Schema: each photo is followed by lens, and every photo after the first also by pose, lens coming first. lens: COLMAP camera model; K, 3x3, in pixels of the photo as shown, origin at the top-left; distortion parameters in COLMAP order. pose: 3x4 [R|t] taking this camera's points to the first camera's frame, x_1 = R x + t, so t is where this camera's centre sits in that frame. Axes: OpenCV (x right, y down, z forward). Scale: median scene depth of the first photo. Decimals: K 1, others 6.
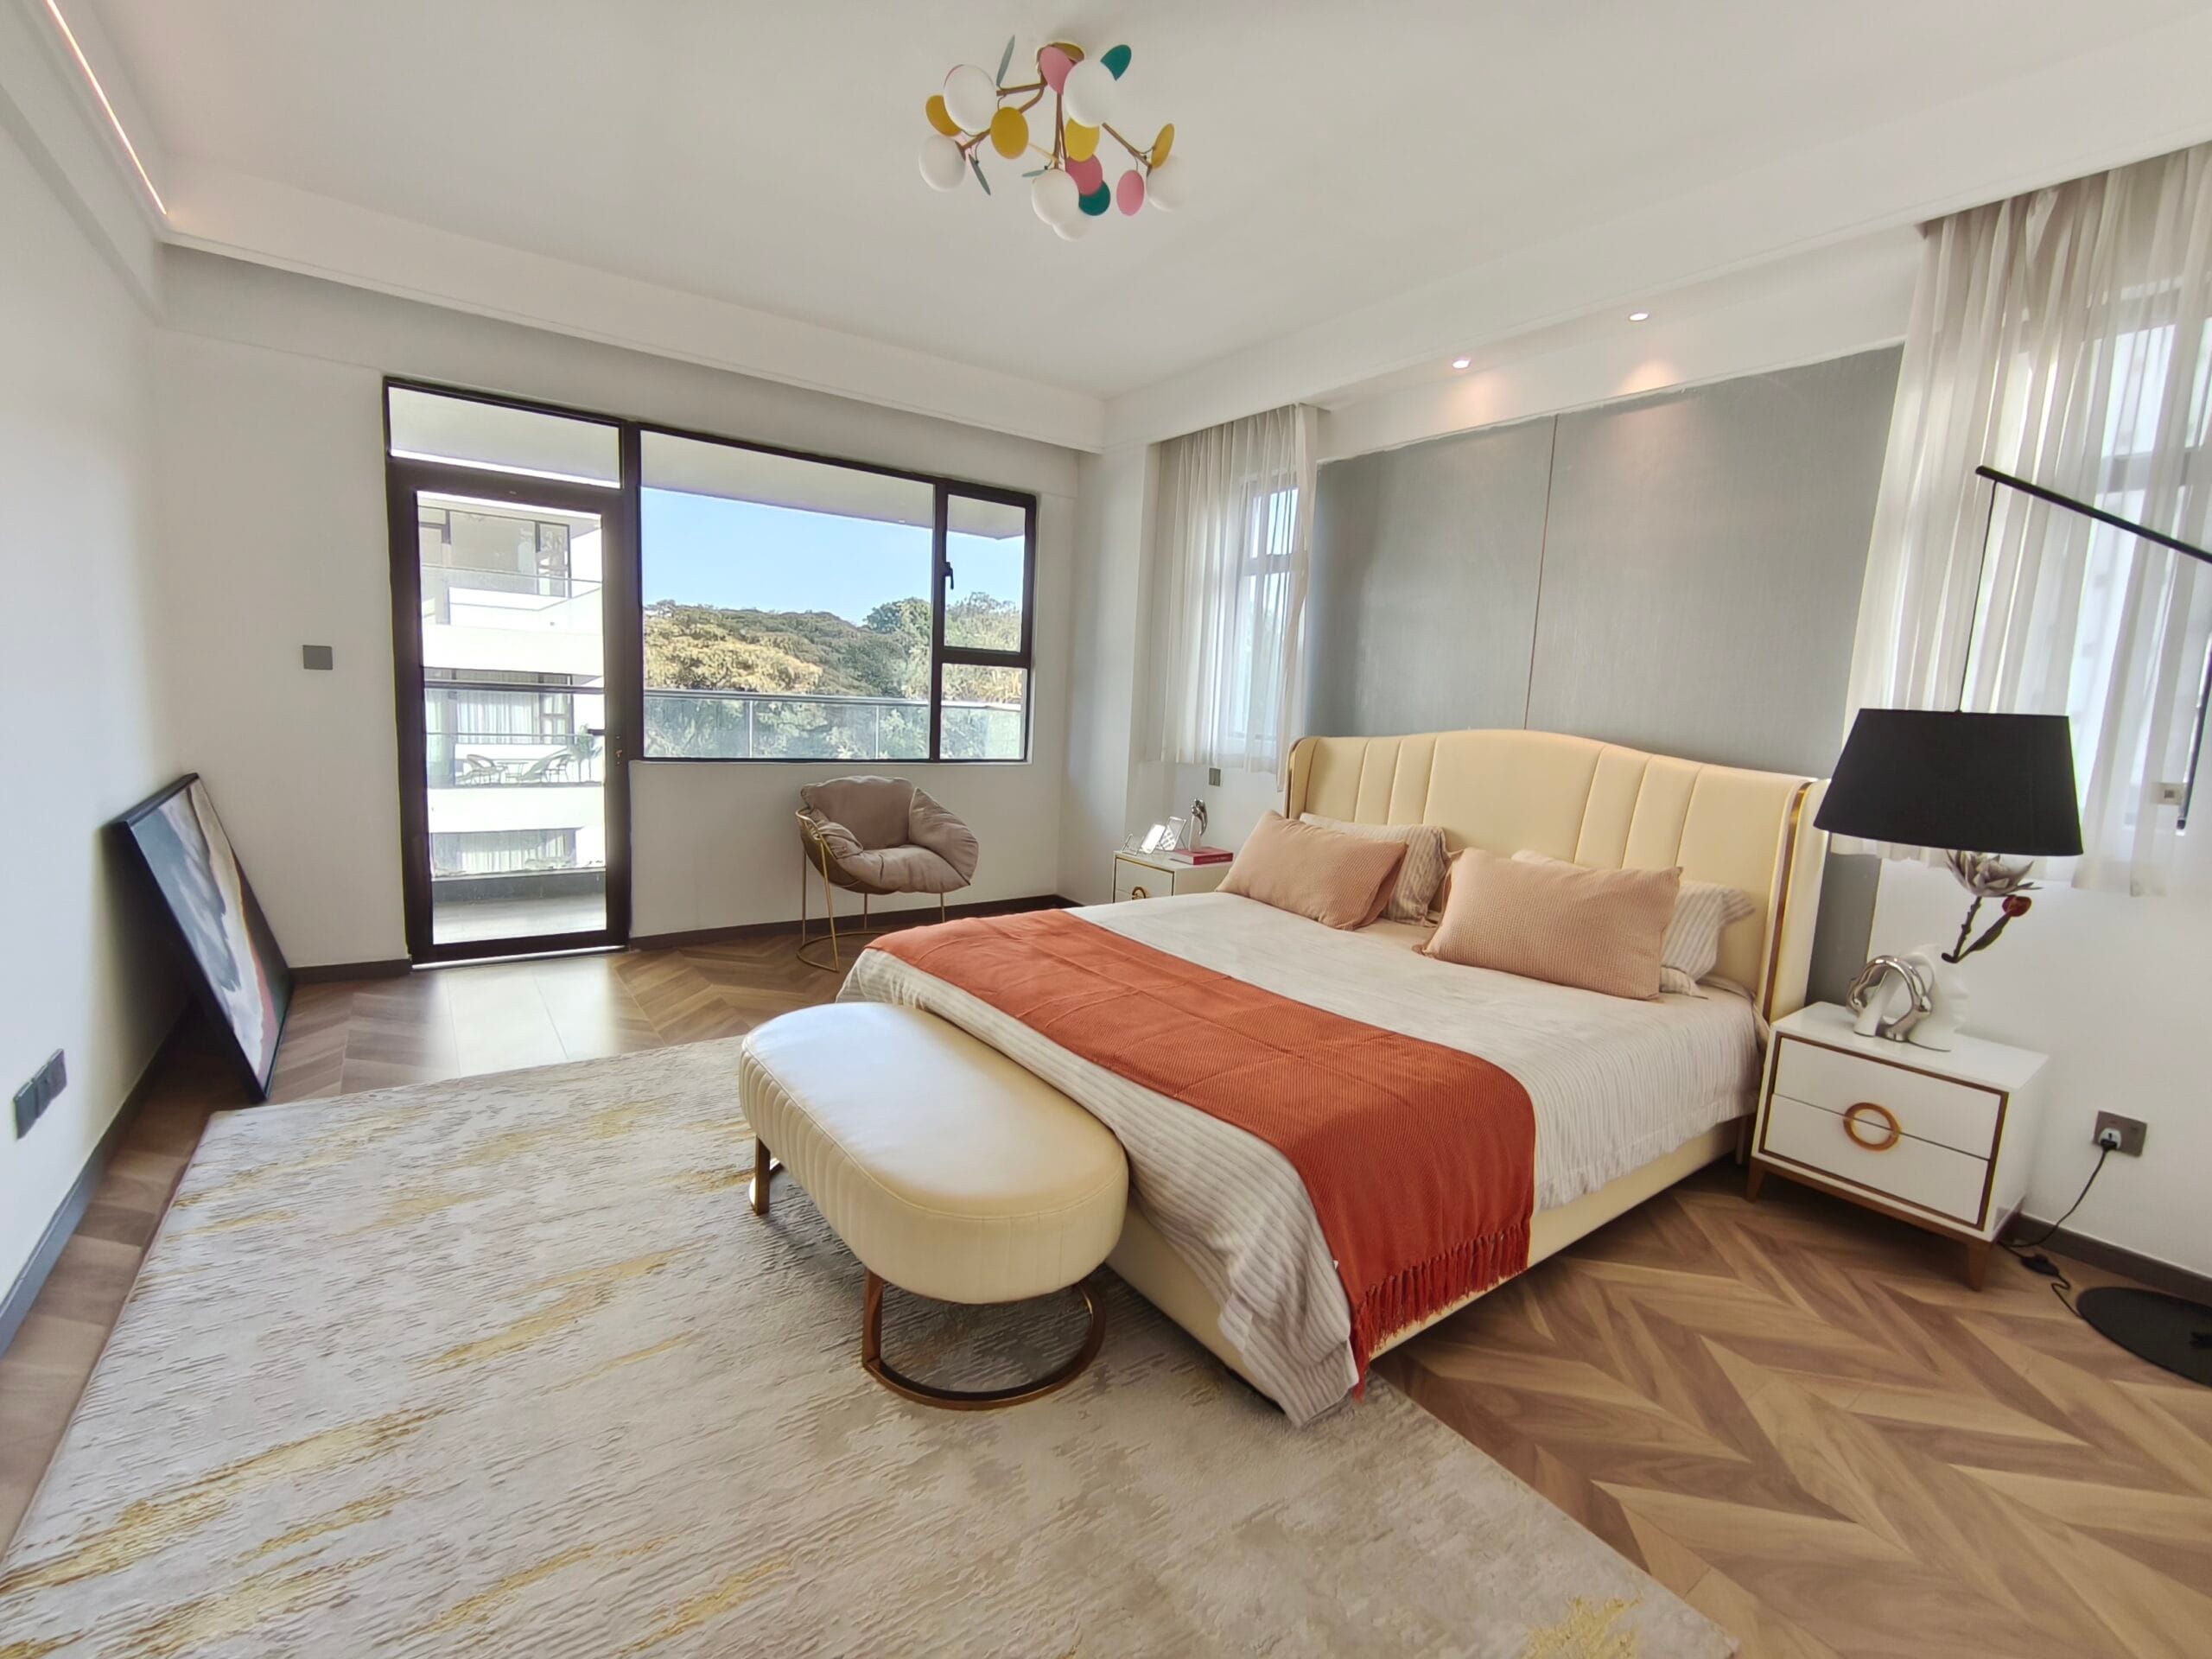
lens RADIAL K [[979.9, 0, 1105.4], [0, 979.9, 831.1], [0, 0, 1]] dist [0.003245, 0.001457]
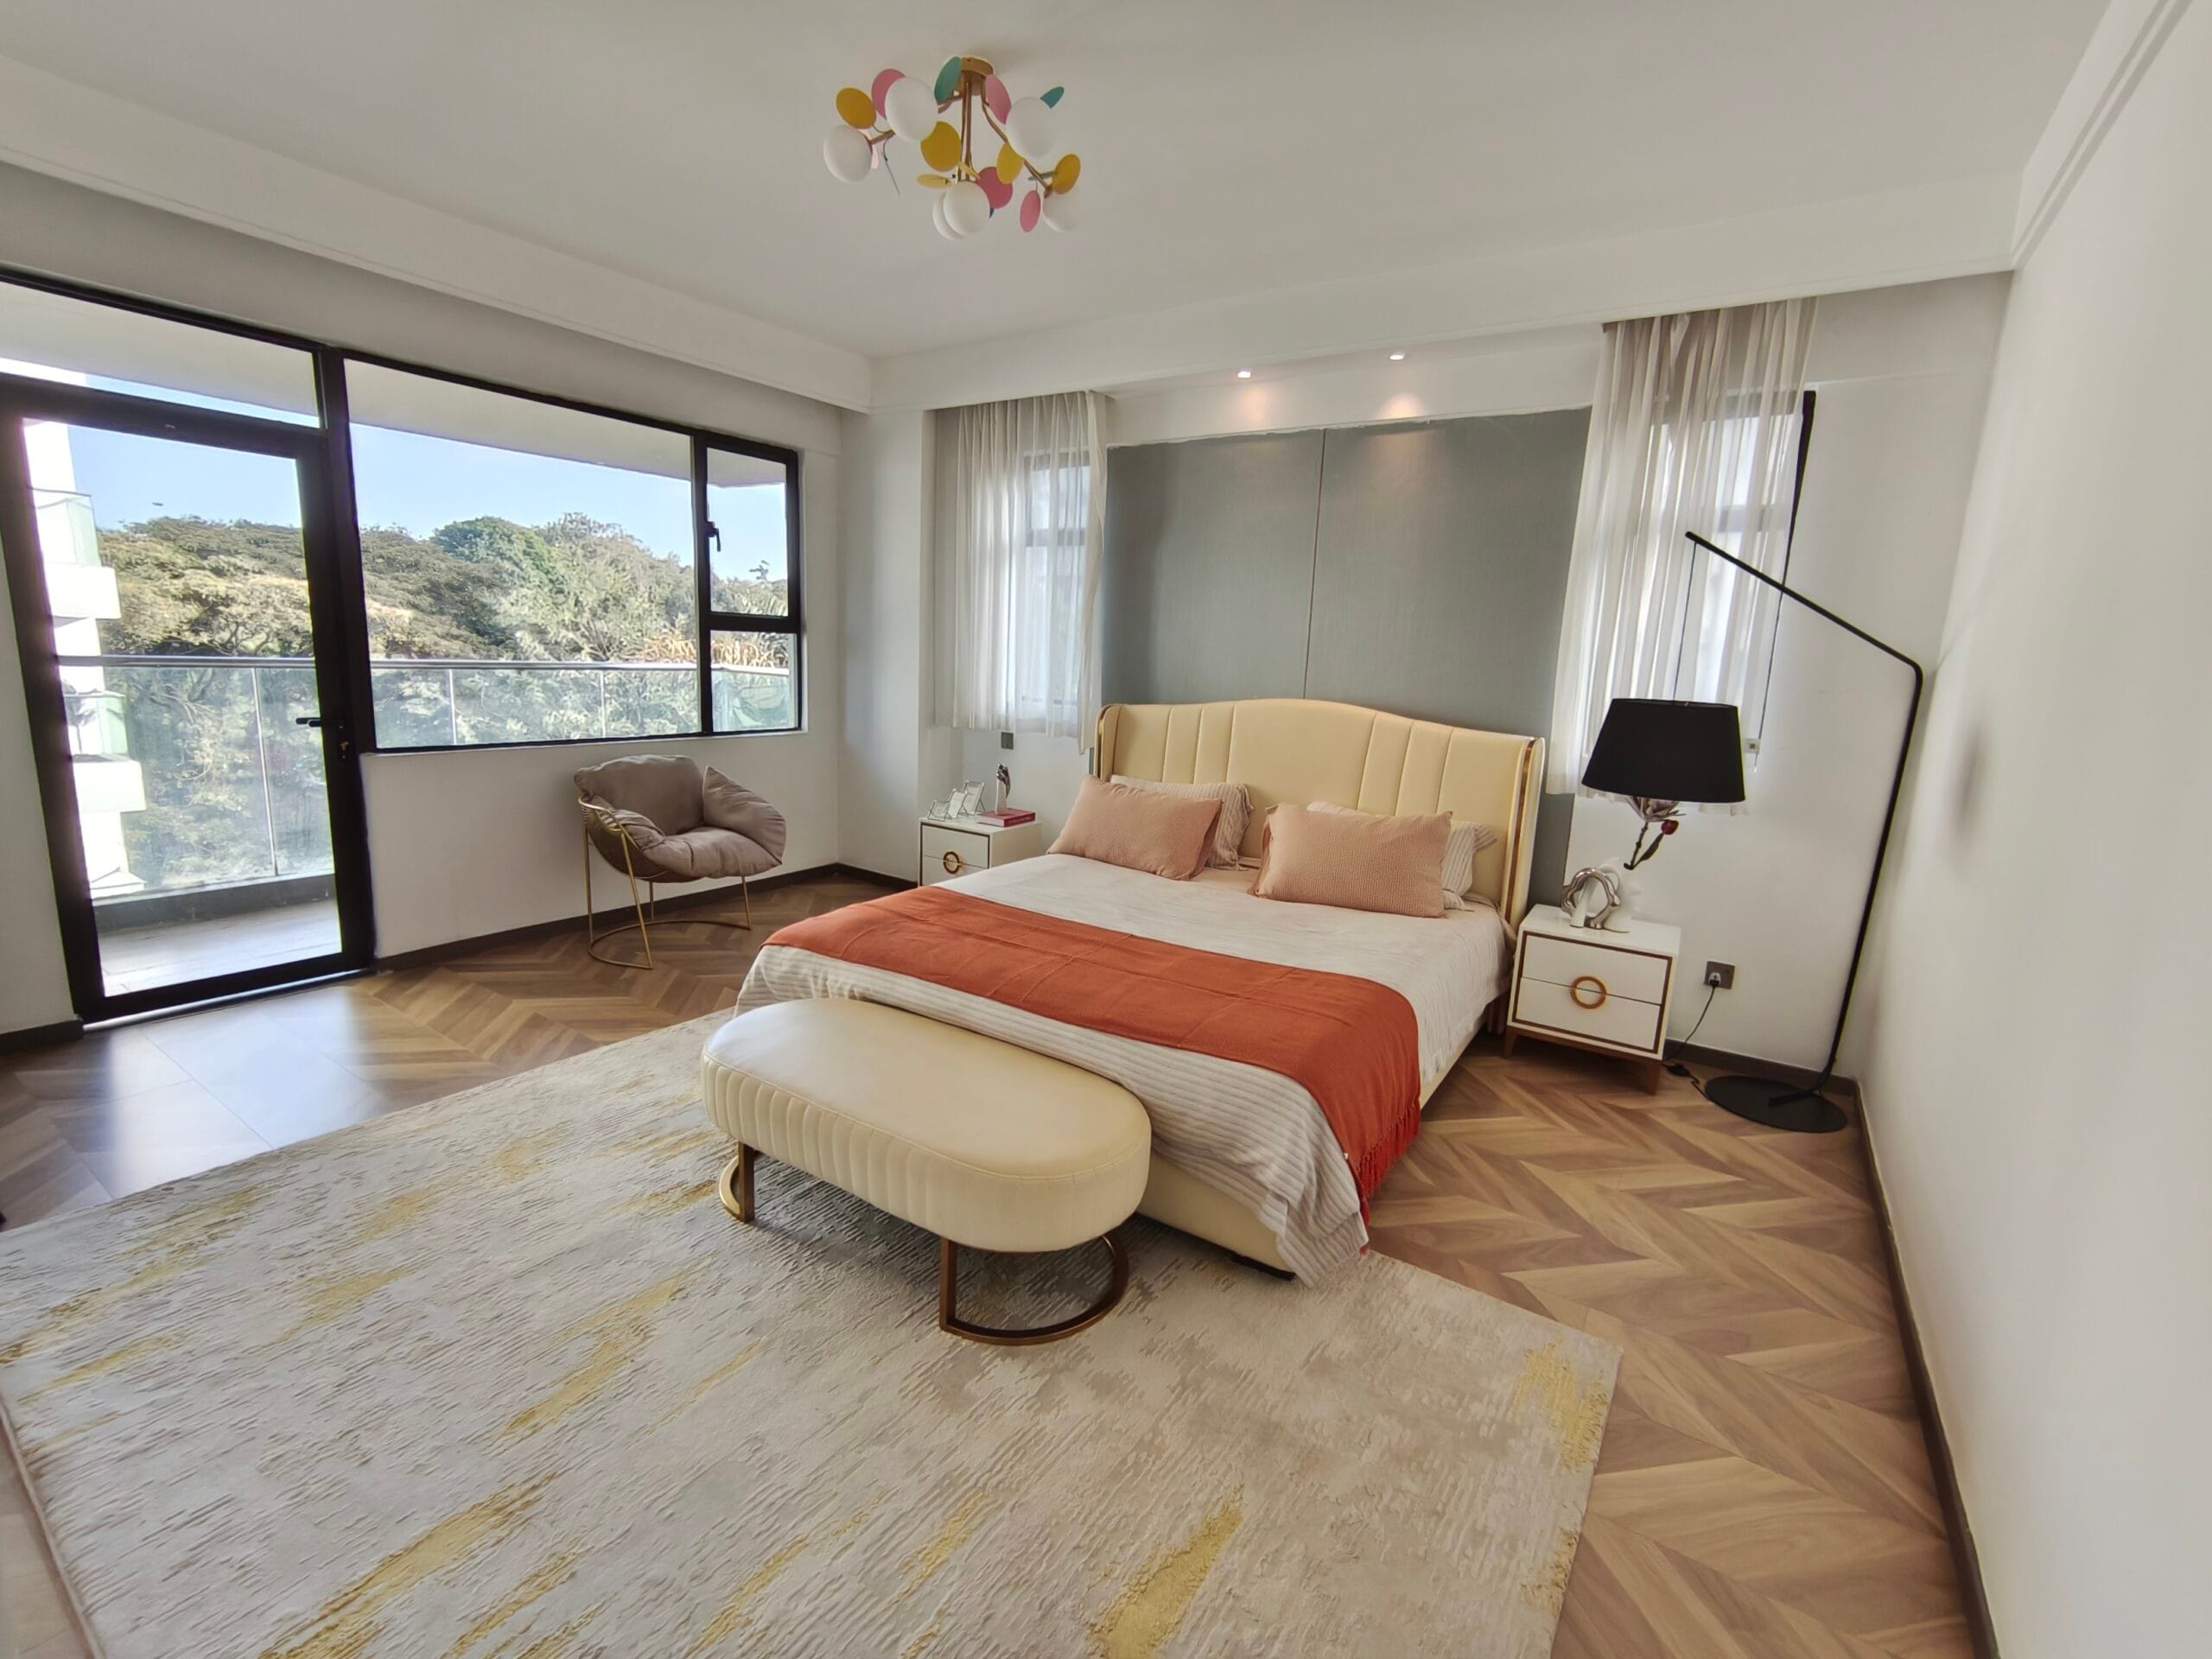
lens RADIAL K [[979.9, 0, 1113.7], [0, 979.9, 829.3], [0, 0, 1]] dist [0.003245, 0.001457]
pose [[0.936207, -0.072764, 0.343835, -0.307233], [0.051228, 0.996137, 0.071320, -0.061305], [-0.347696, -0.049156, 0.936318, -0.050869]]
